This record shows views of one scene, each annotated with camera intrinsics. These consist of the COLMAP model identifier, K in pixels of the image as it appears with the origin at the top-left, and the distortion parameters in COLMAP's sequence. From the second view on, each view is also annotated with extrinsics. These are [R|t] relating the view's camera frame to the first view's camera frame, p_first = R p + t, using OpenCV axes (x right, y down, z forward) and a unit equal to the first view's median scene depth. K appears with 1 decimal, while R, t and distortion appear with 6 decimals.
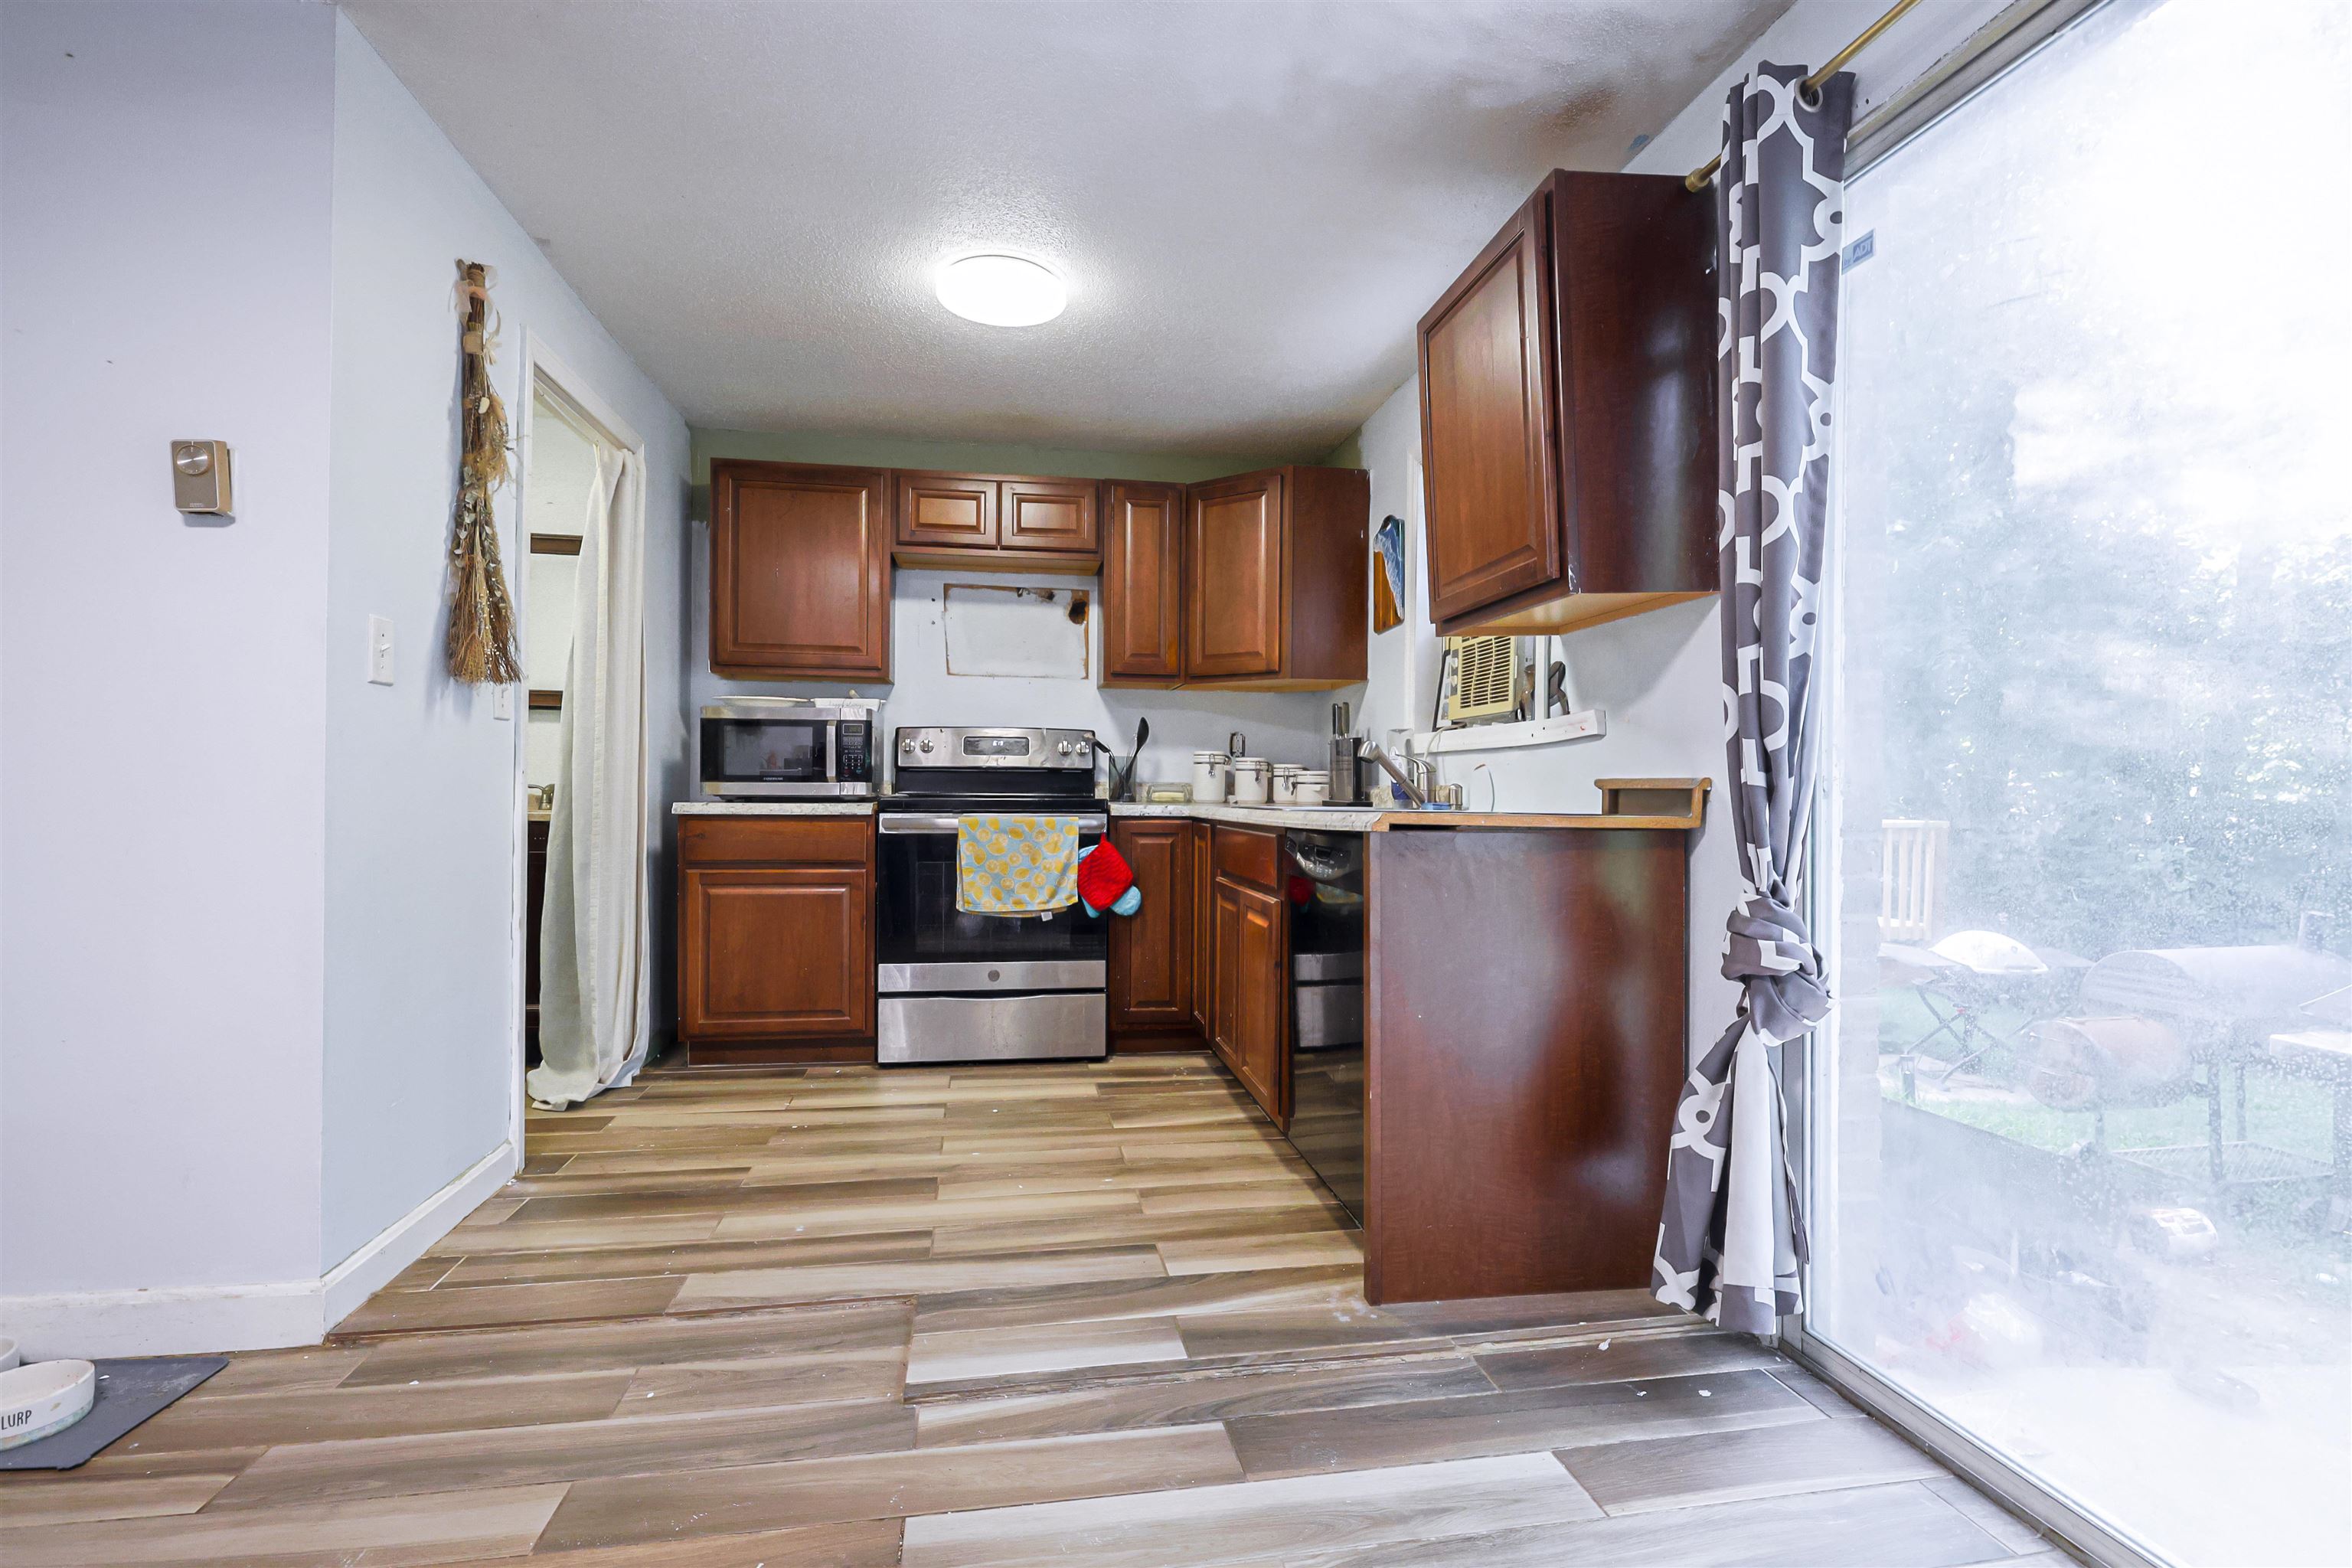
lens RADIAL K [[1057.5, 0, 1174.7], [0, 1057.5, 791.2], [0, 0, 1]] dist [-0.000995, 0.000102]
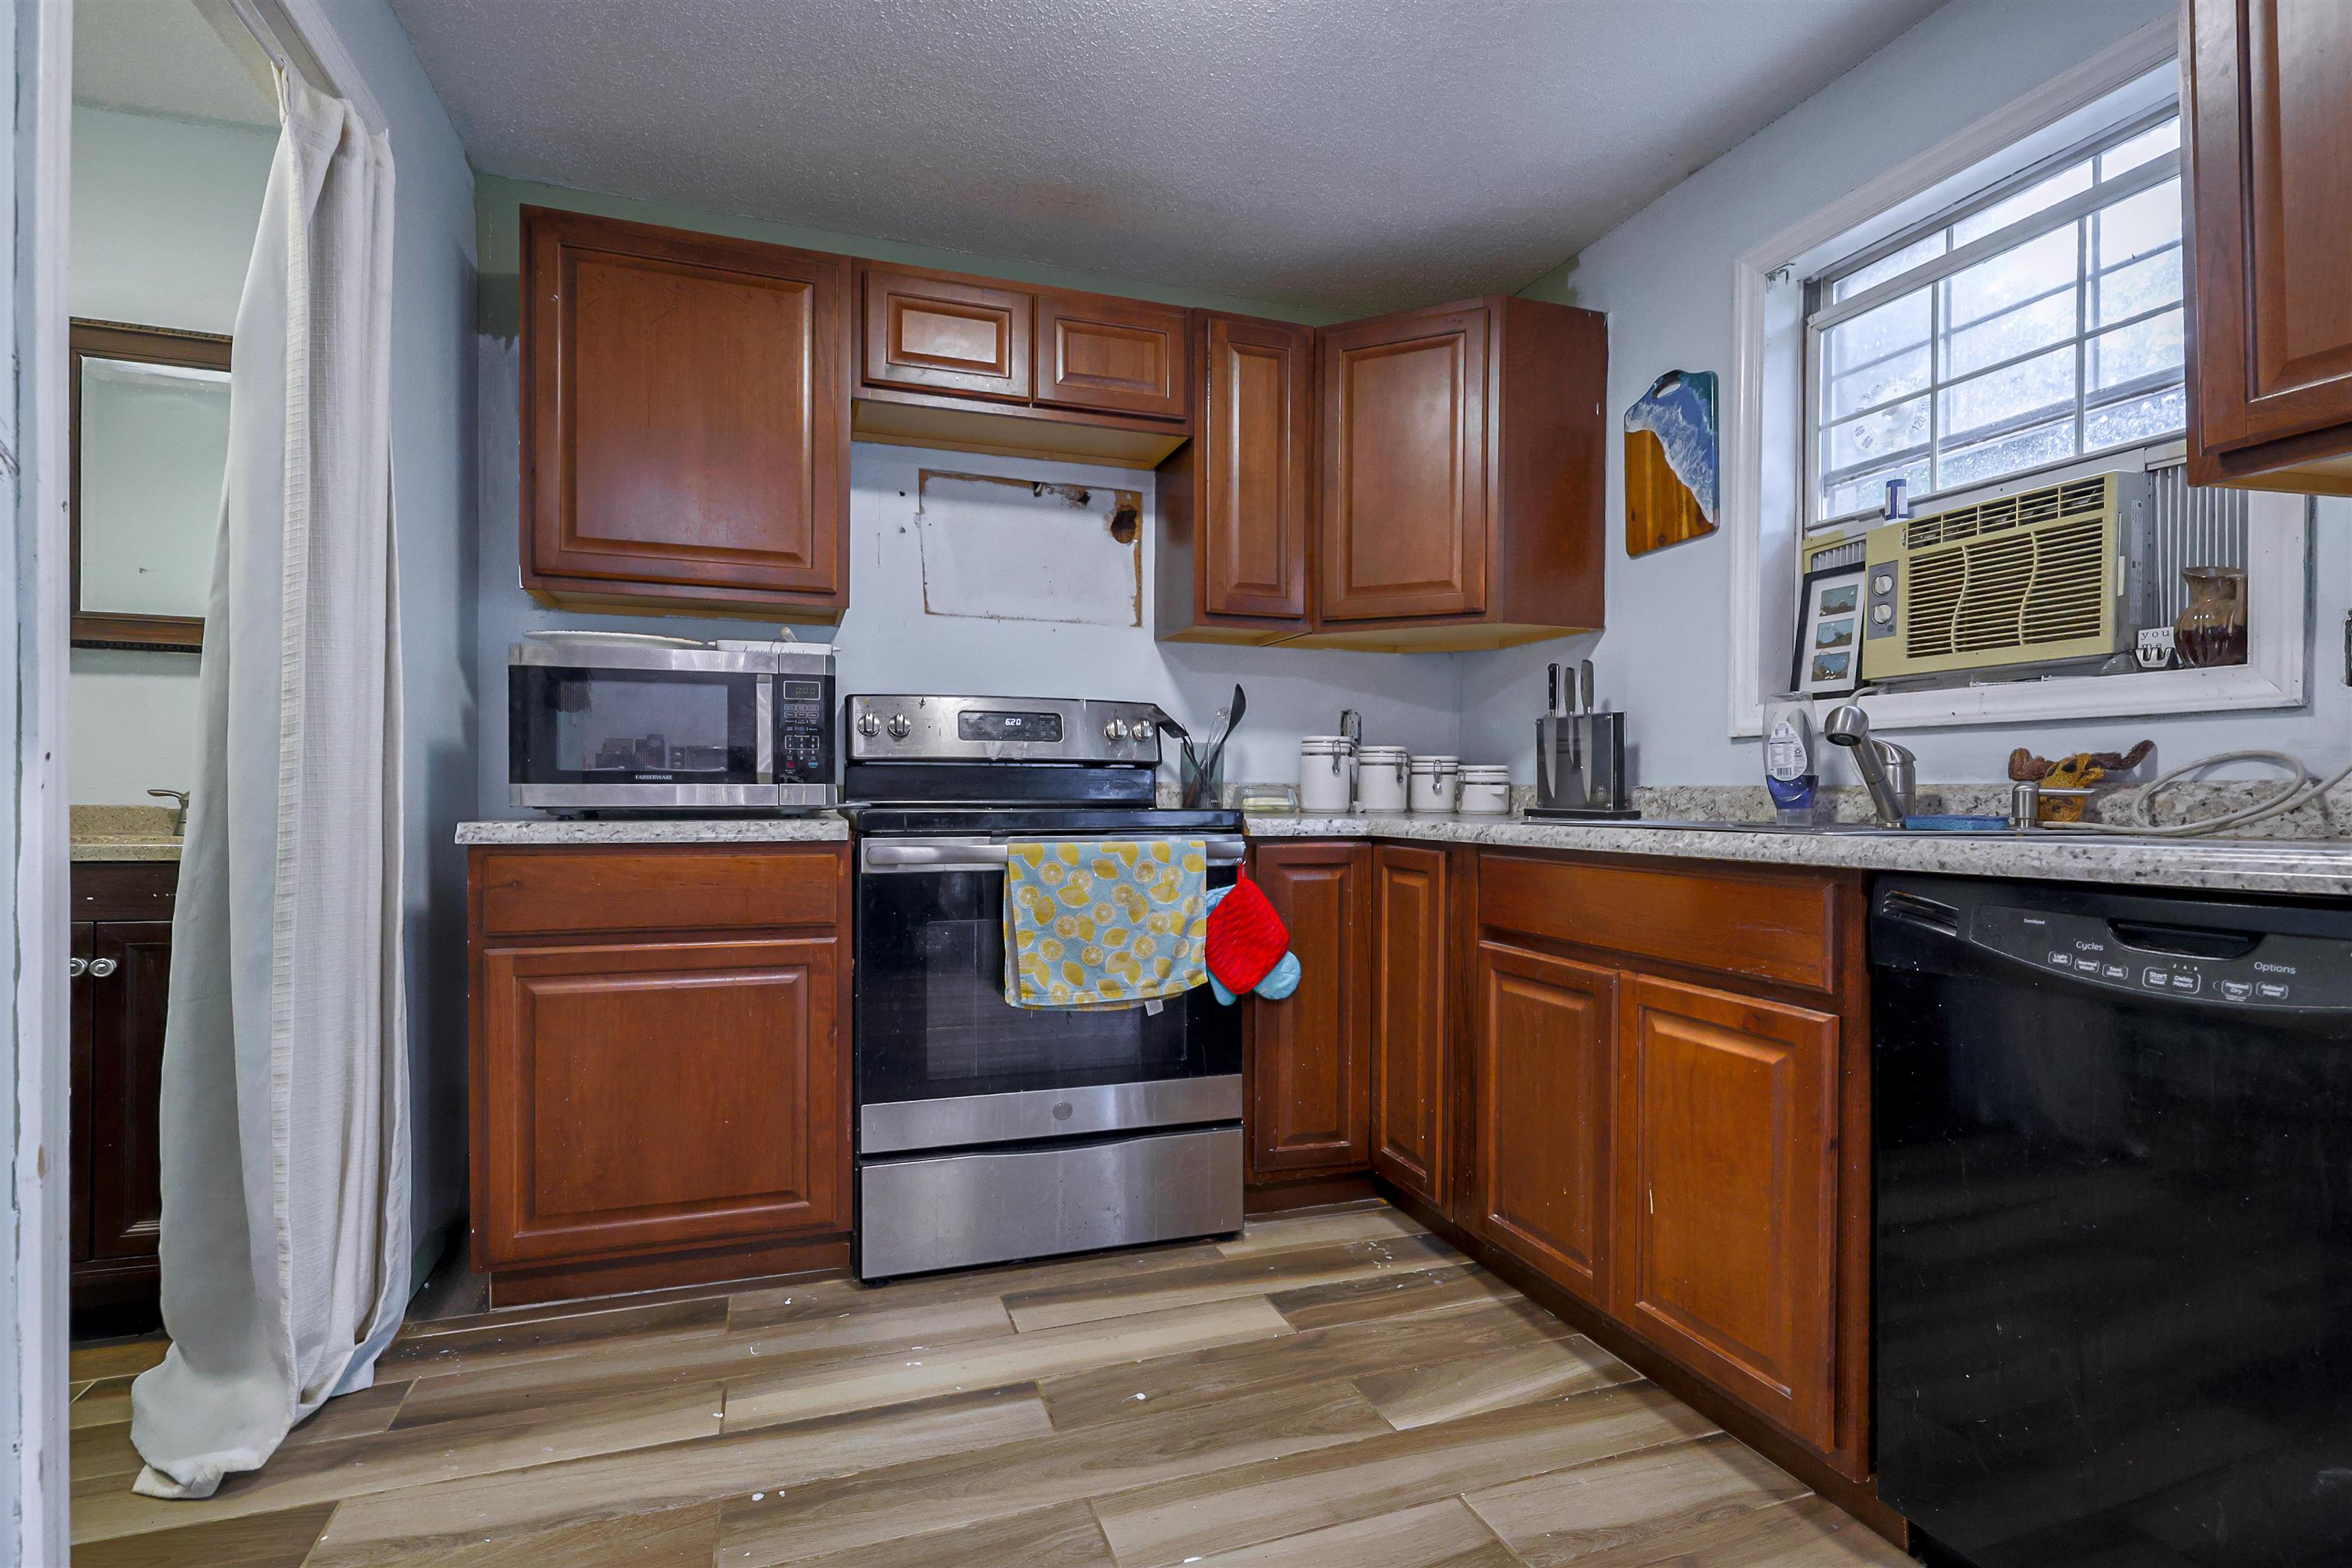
lens RADIAL K [[1079.7, 0, 1193.9], [0, 1079.7, 799.7], [0, 0, 1]] dist [0.001032, -0.000053]
pose [[0.983005, -0.005403, 0.183500, -0.213581], [0.004461, 0.999975, 0.005551, -0.001986], [-0.183525, -0.004638, 0.983004, 0.406495]]
